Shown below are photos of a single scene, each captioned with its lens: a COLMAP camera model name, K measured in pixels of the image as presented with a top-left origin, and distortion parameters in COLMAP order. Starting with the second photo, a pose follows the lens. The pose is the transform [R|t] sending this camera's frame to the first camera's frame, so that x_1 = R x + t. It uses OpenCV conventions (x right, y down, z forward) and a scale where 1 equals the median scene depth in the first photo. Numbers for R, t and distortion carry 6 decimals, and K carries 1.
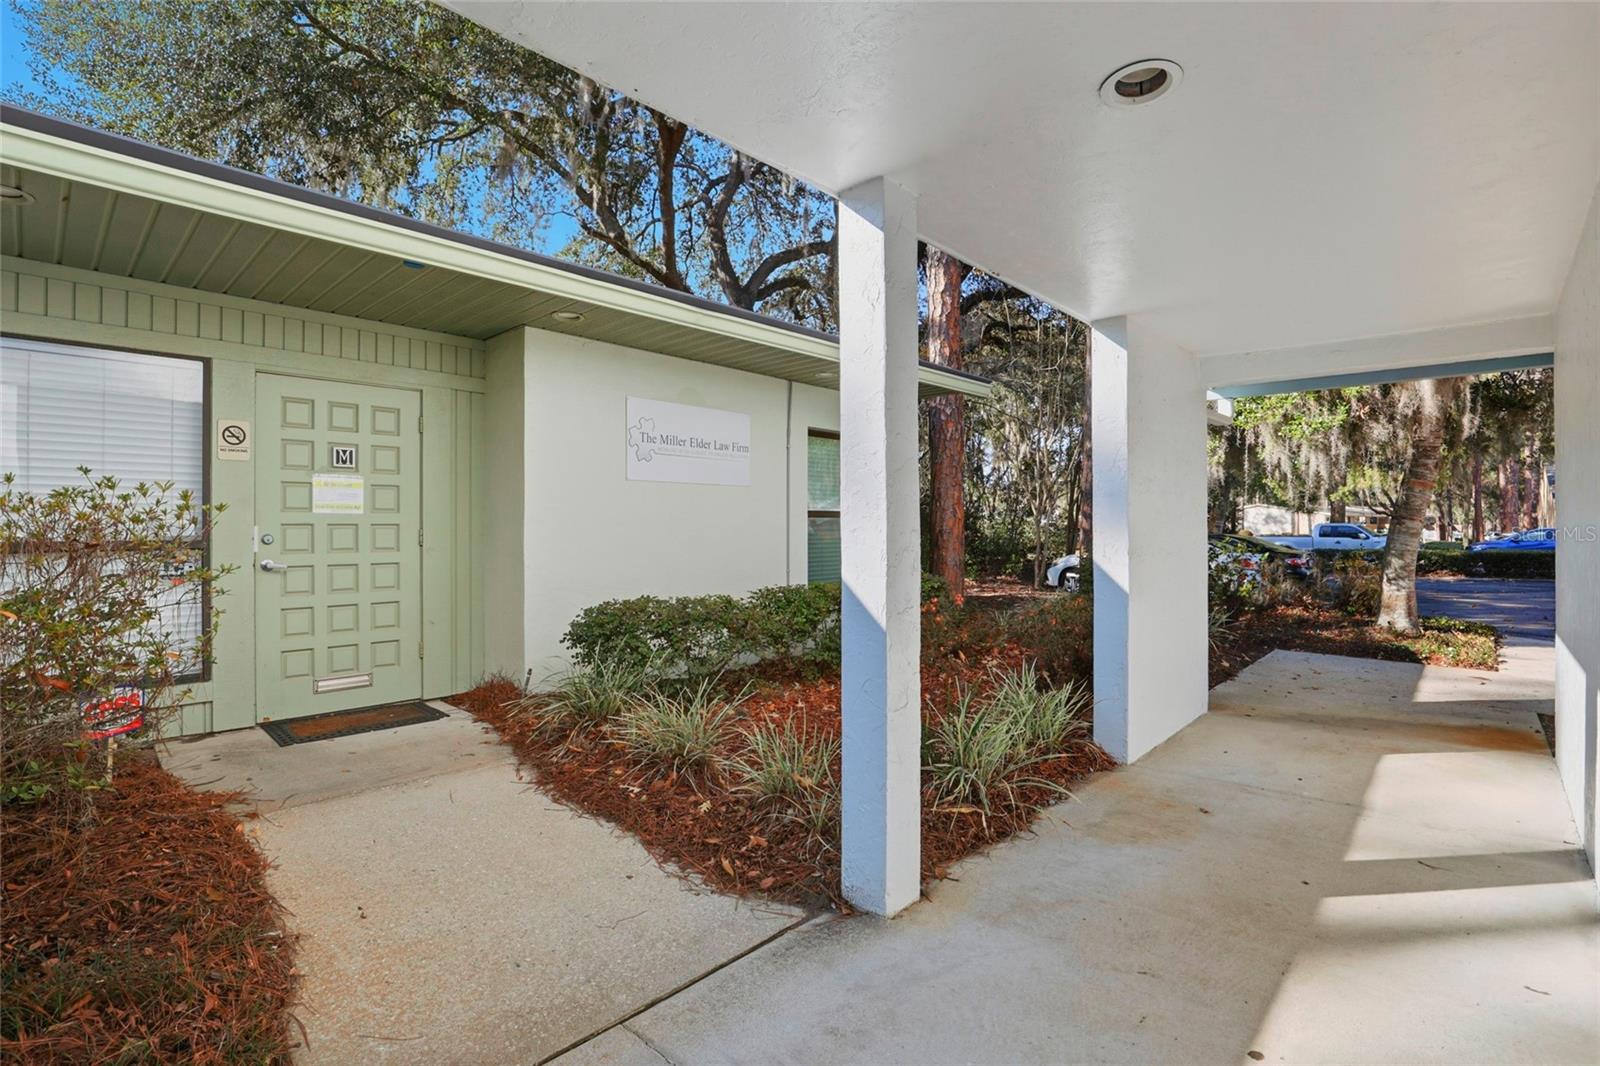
lens RADIAL K [[742.5, 0, 807.9], [0, 742.5, 528.5], [0, 0, 1]] dist [-0.000500, -0.000100]
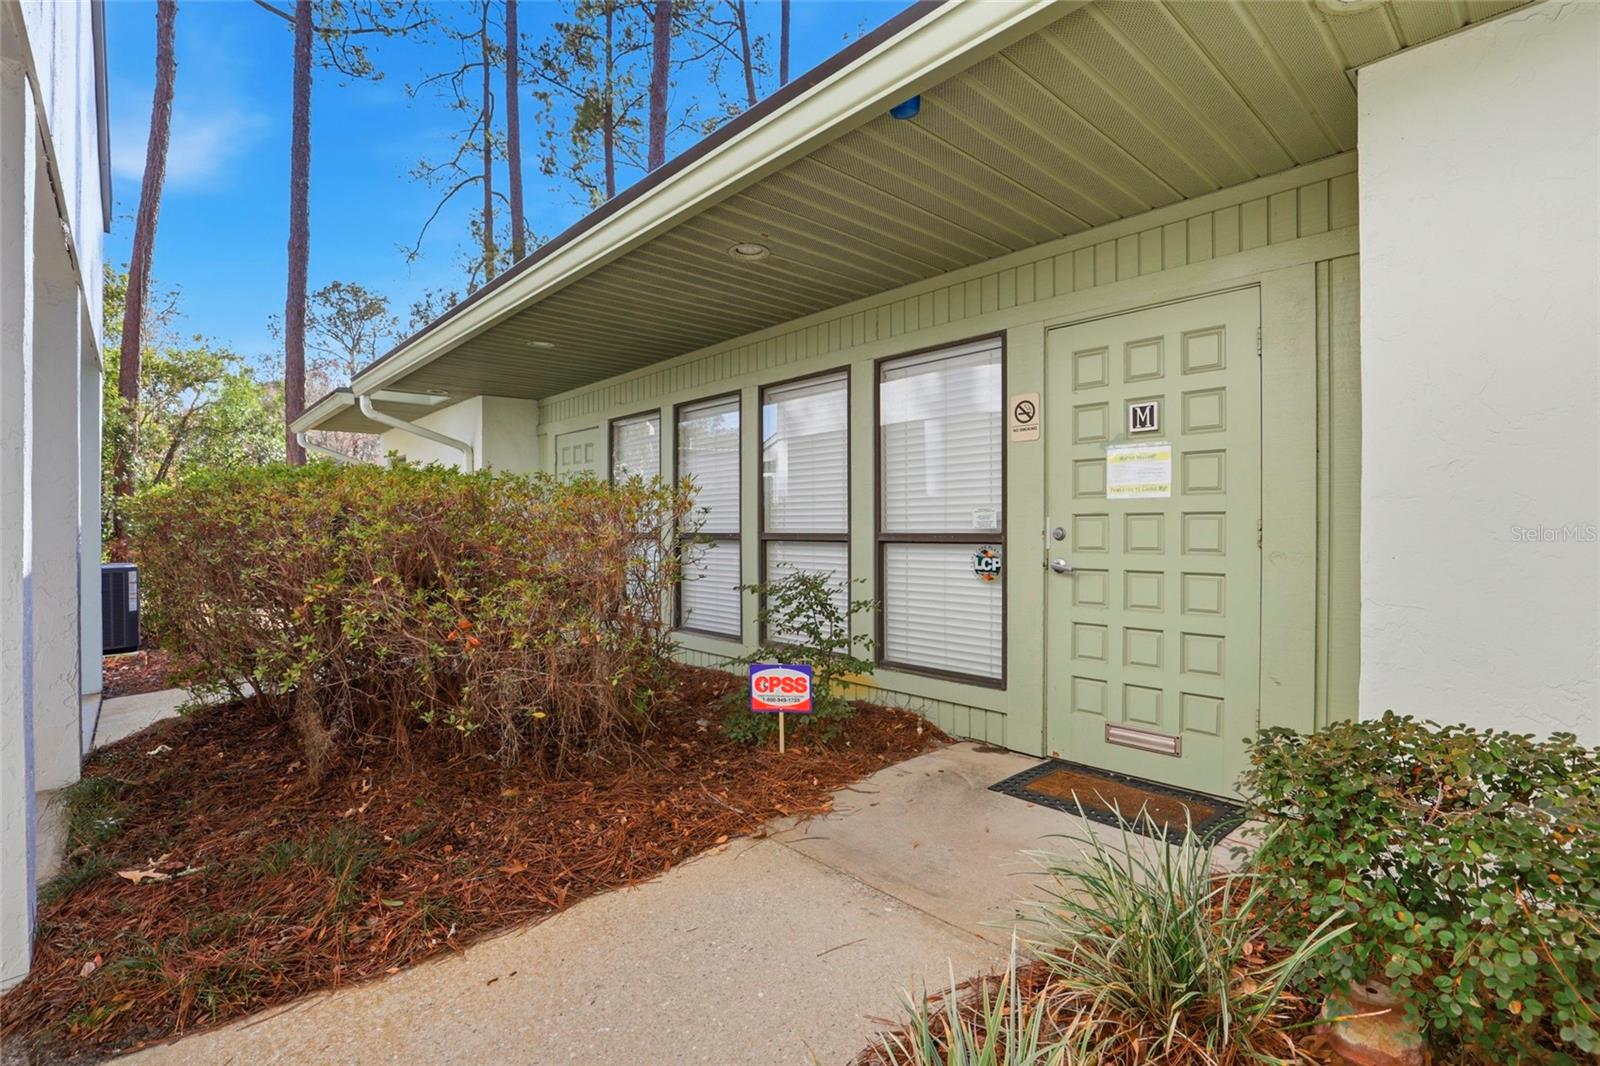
lens RADIAL K [[742.5, 0, 801.9], [0, 742.5, 537.6], [0, 0, 1]] dist [-0.000500, -0.000100]
pose [[-0.057063, 0.005999, -0.998353, 0.092493], [-0.005492, 0.999965, 0.006323, 0.014657], [0.998355, 0.005844, -0.057028, 0.736716]]
